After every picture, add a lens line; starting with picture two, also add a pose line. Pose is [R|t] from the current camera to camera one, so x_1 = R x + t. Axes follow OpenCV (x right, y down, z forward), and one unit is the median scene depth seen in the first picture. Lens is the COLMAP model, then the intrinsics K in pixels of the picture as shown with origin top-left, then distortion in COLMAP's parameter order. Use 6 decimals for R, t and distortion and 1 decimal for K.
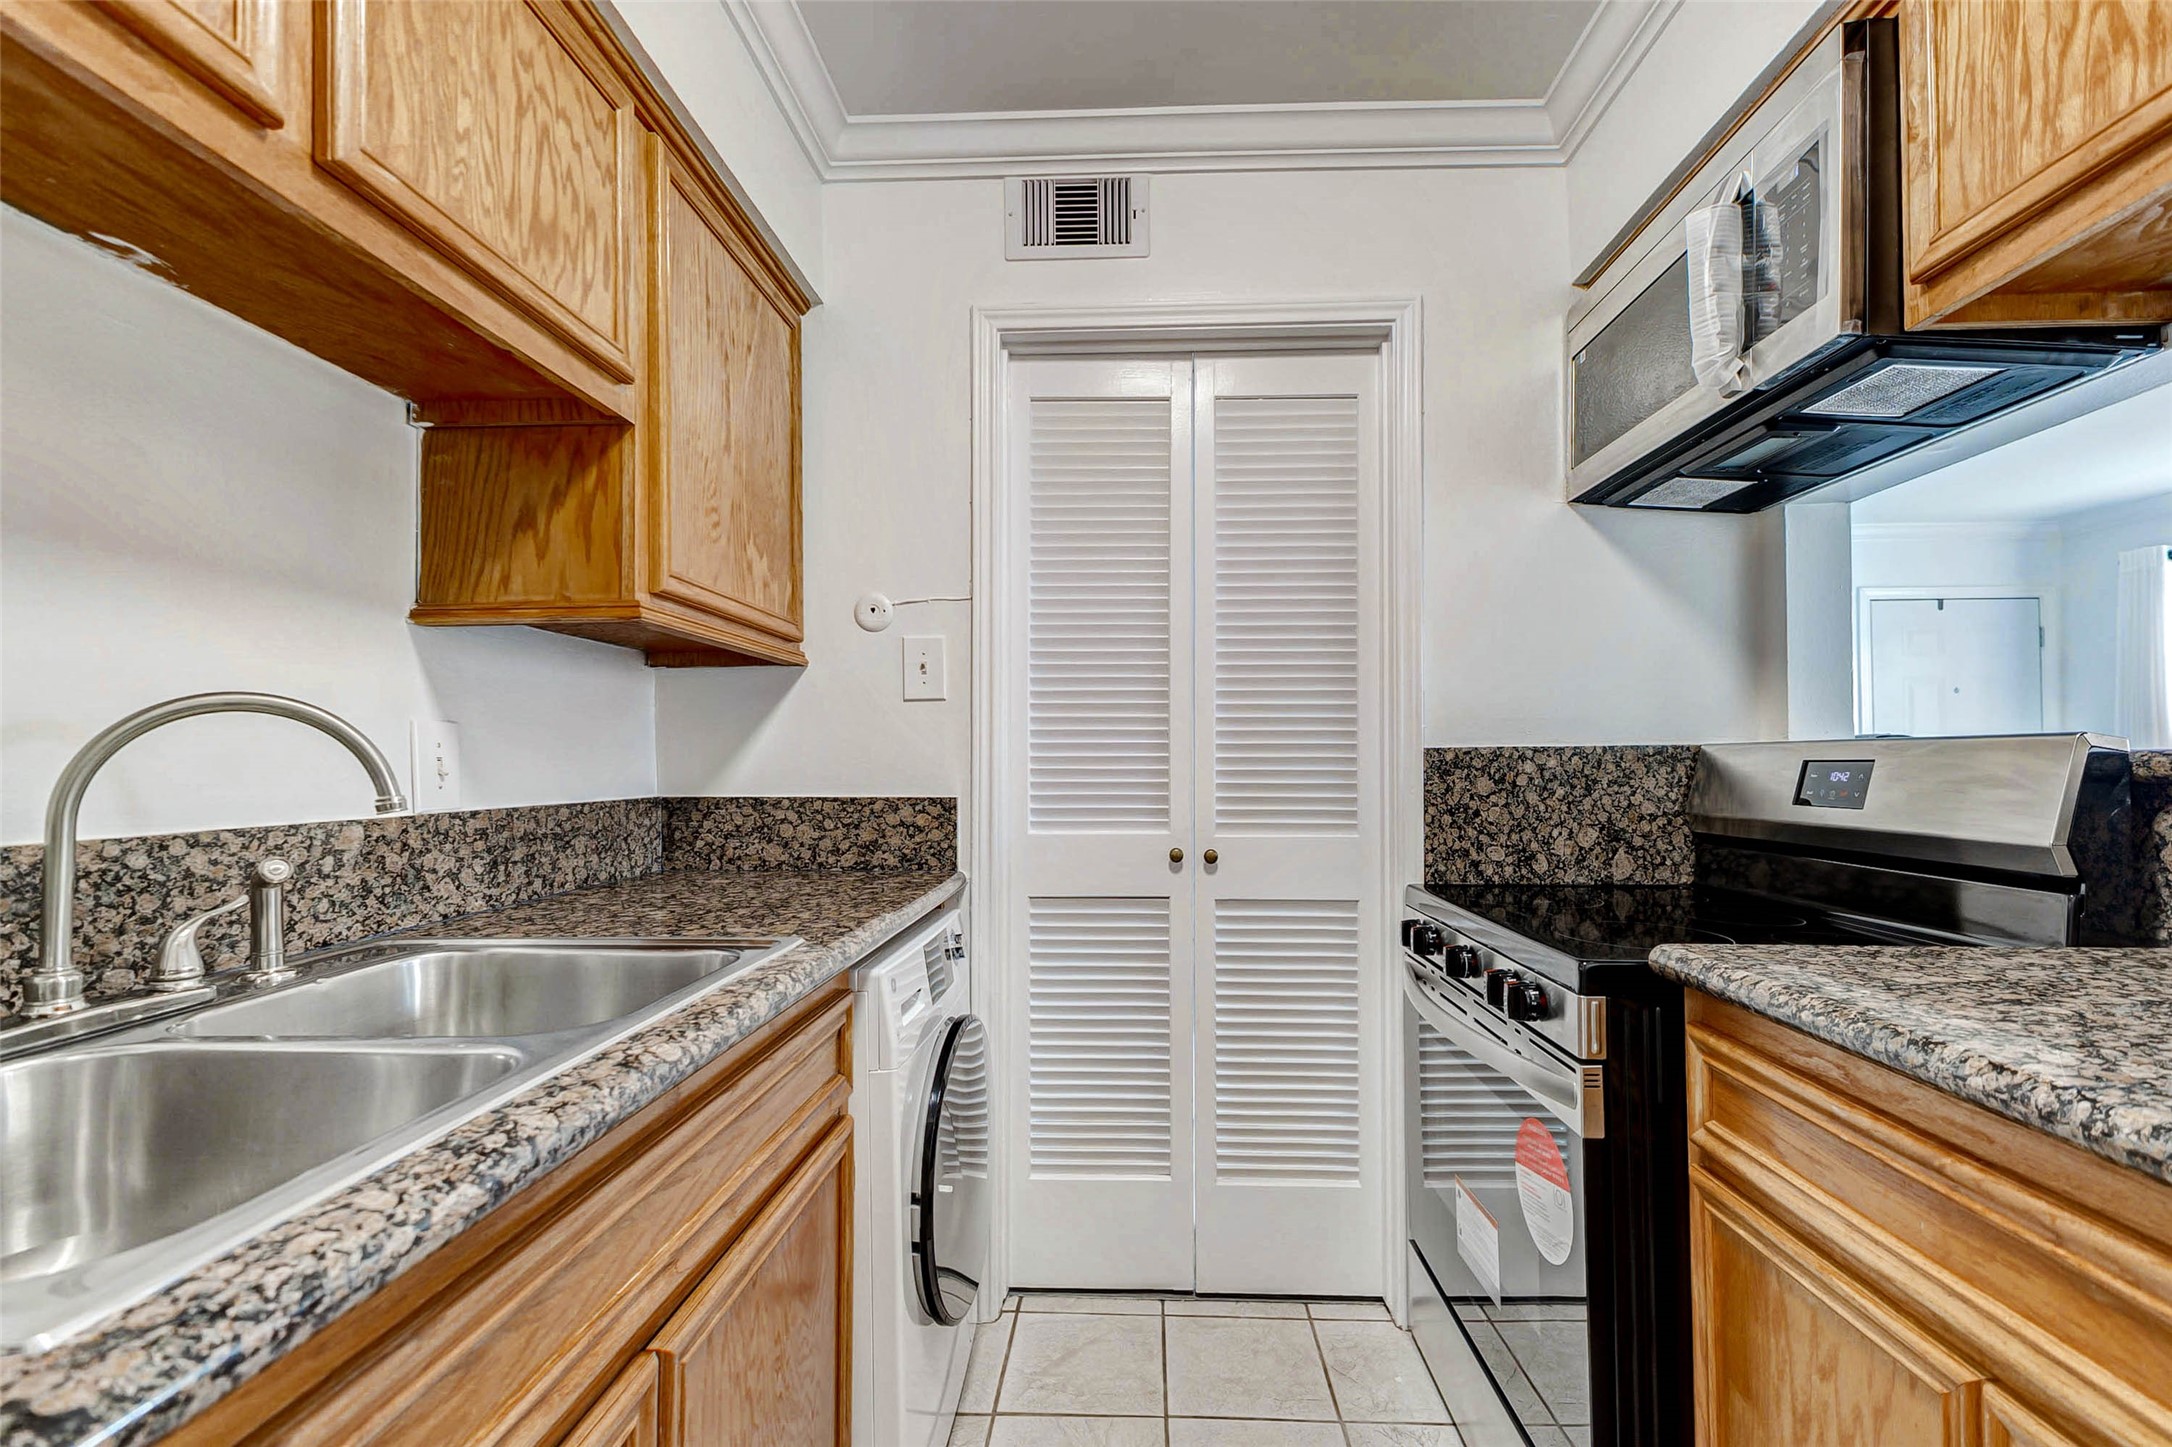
lens RADIAL K [[971.7, 0, 1104.9], [0, 971.7, 739.4], [0, 0, 1]] dist [0.014677, -0.003199]
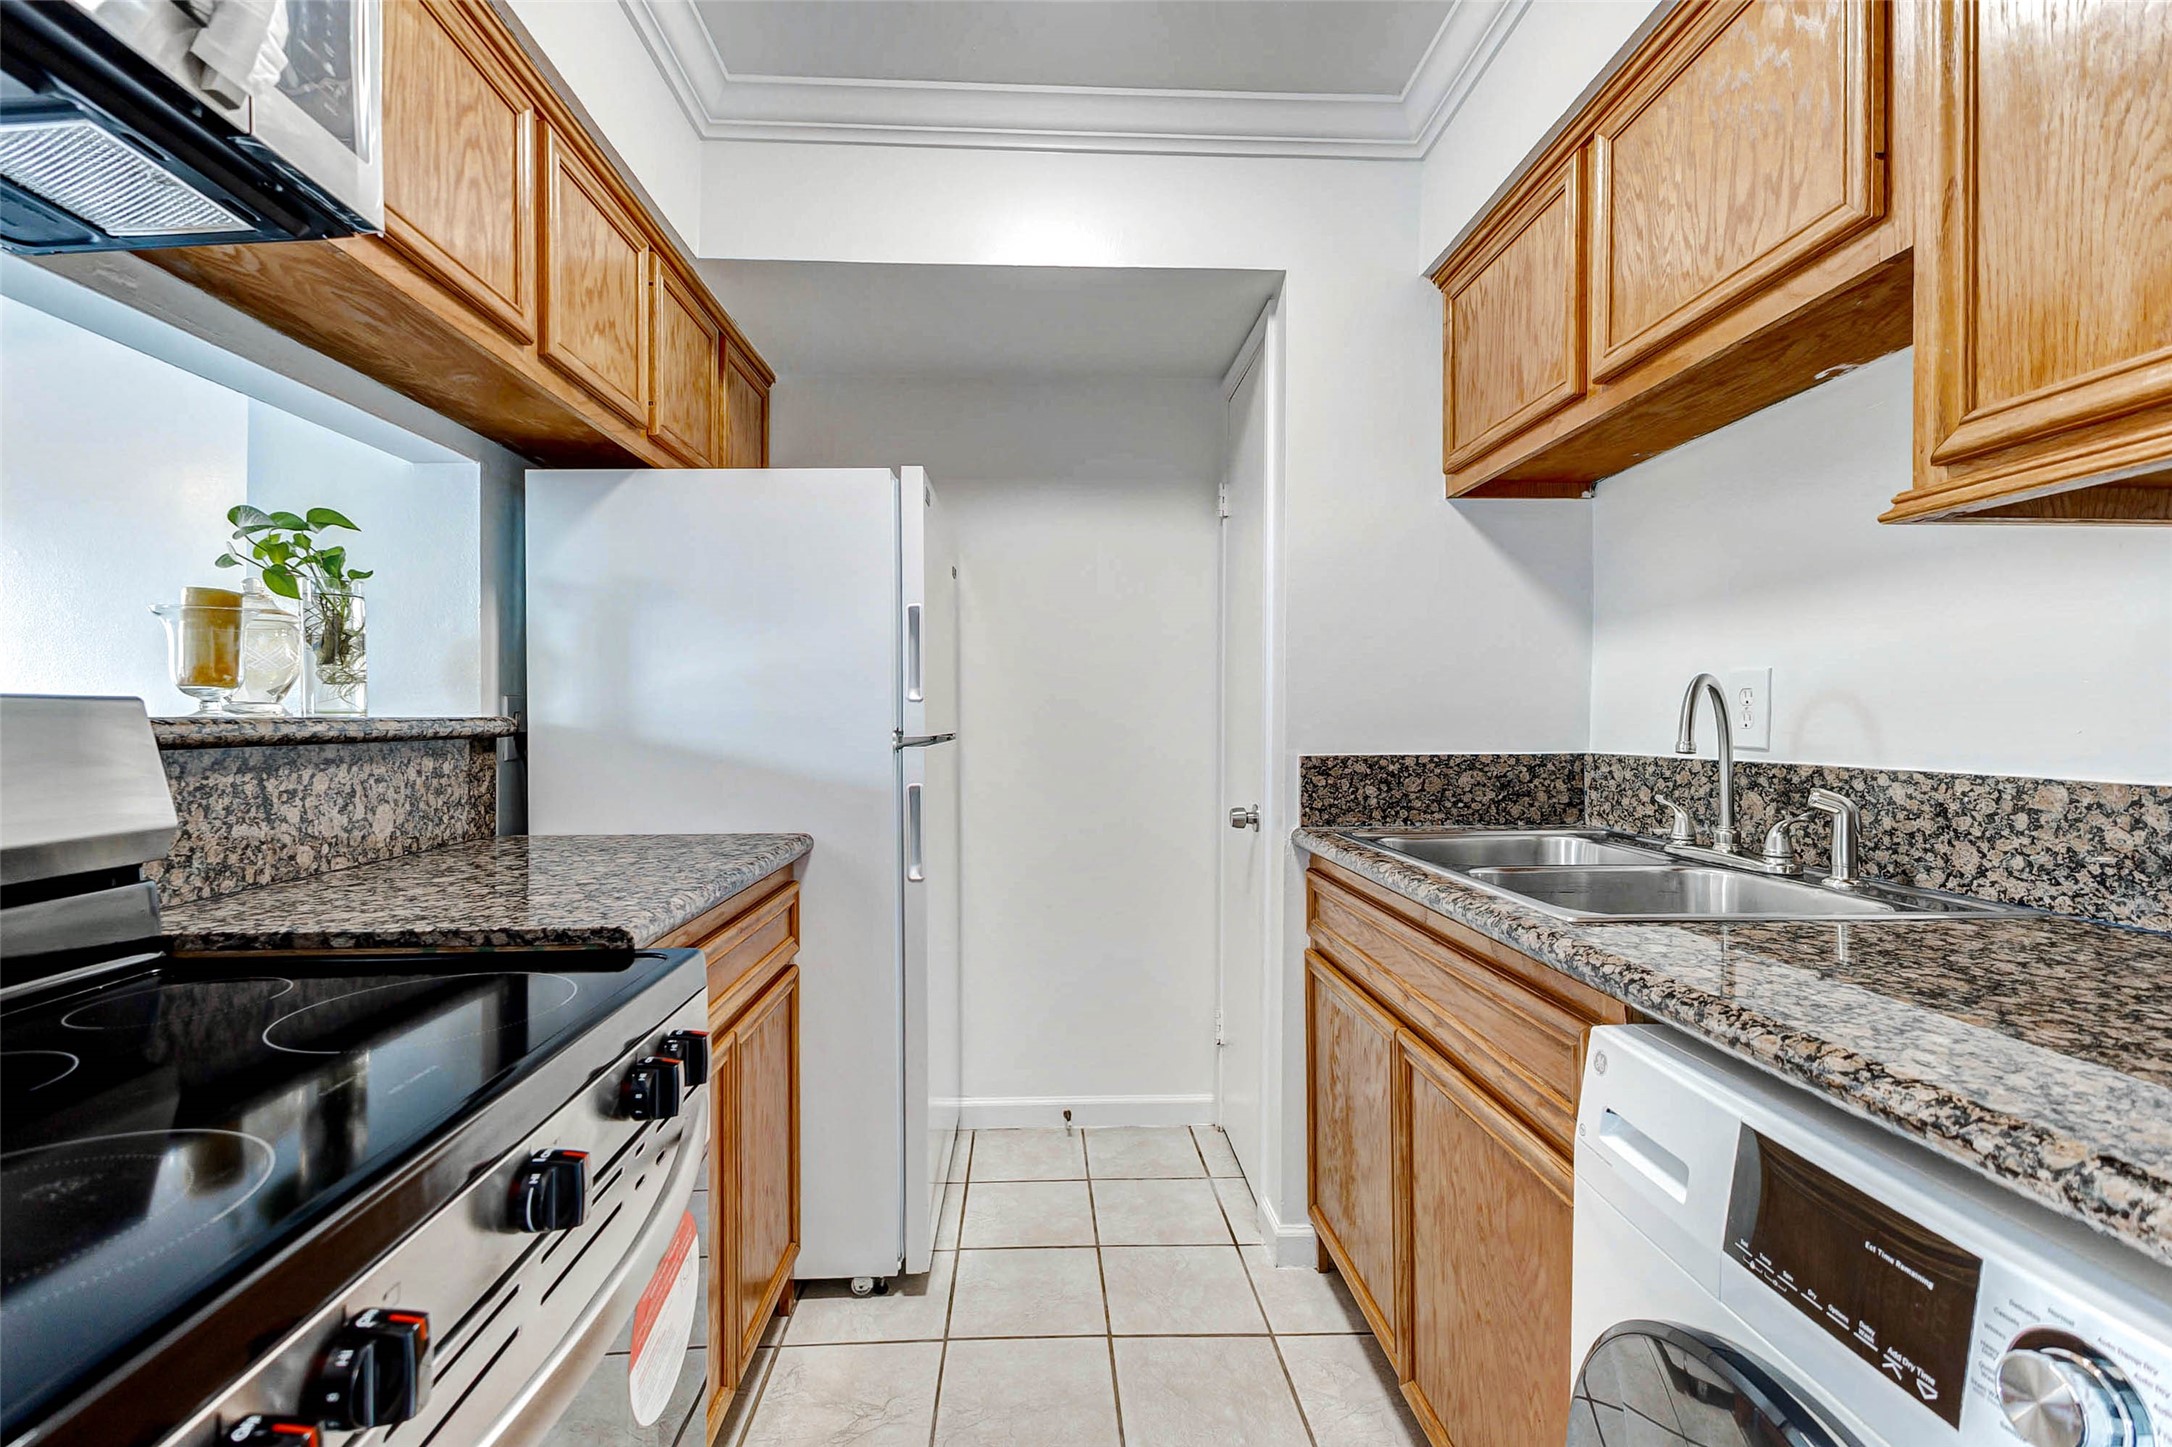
lens RADIAL K [[971.7, 0, 1083.5], [0, 971.7, 721.8], [0, 0, 1]] dist [0.014677, -0.003199]
pose [[-0.996175, 0.008062, -0.087008, 0.214876], [0.009660, 0.999792, -0.017963, 0.038052], [0.086845, -0.018735, -0.996046, 1.904327]]
